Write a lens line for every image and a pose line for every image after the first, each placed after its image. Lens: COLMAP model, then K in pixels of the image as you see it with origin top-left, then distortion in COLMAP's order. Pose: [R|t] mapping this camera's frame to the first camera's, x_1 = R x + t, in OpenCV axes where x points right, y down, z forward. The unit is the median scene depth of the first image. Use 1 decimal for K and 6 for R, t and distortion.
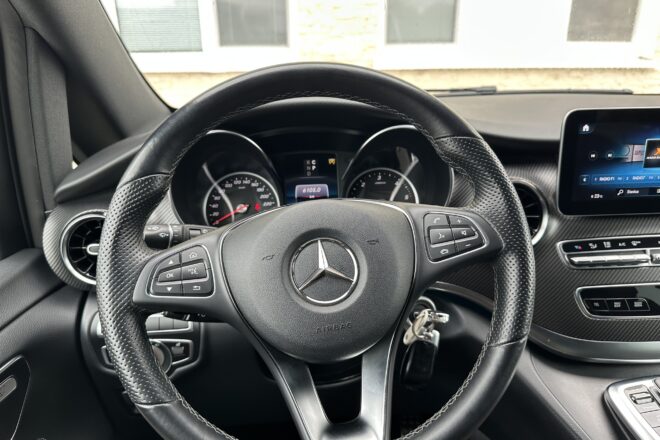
lens RADIAL K [[465.6, 0, 330.0], [0, 465.6, 220.0], [0, 0, 1]] dist [-0.000011, -0.003637]
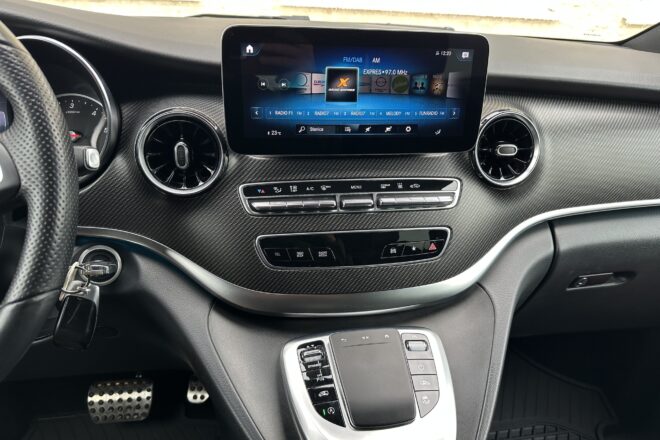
lens RADIAL K [[431.7, 0, 330.0], [0, 431.7, 220.0], [0, 0, 1]] dist [0.010437, 0.000498]
pose [[0.993191, 0.003822, 0.116435, 0.571892], [-0.020078, 0.990123, 0.138758, -0.004262], [-0.114754, -0.140151, 0.983458, 0.166000]]
